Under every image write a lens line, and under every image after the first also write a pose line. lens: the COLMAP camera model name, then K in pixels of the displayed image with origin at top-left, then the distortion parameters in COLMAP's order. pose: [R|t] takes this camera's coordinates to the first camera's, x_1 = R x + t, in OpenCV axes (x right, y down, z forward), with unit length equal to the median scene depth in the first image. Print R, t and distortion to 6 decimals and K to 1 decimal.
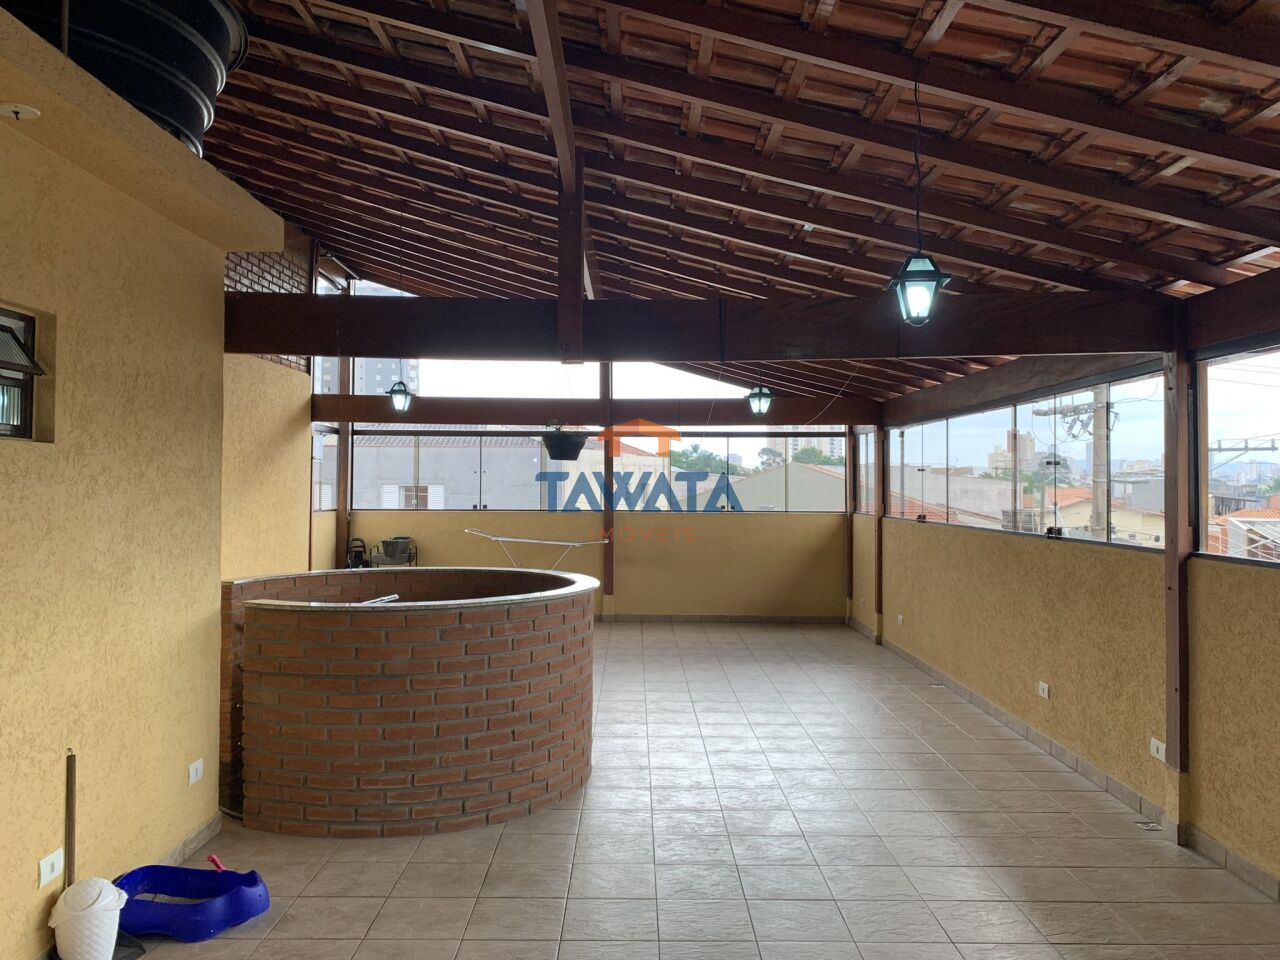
lens RADIAL K [[969.3, 0, 641.5], [0, 969.3, 467.1], [0, 0, 1]] dist [0.049369, -0.071996]
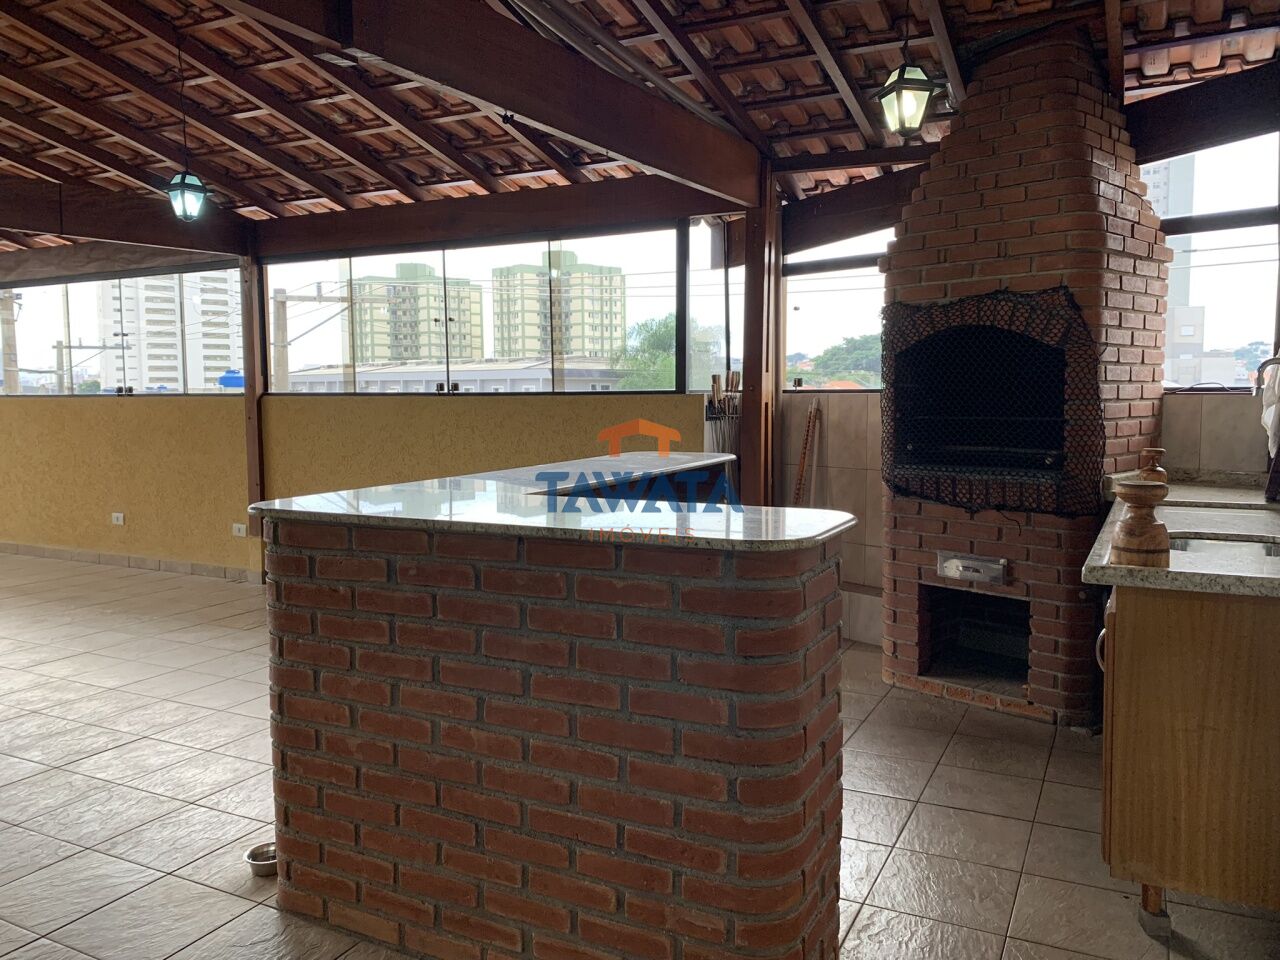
lens RADIAL K [[969.3, 0, 641.5], [0, 969.3, 467.1], [0, 0, 1]] dist [0.049369, -0.071996]
pose [[0.453459, -0.080270, 0.887655, -0.524438], [-0.005617, 0.995659, 0.092906, 0.058986], [-0.891260, -0.047115, 0.451039, -0.208076]]
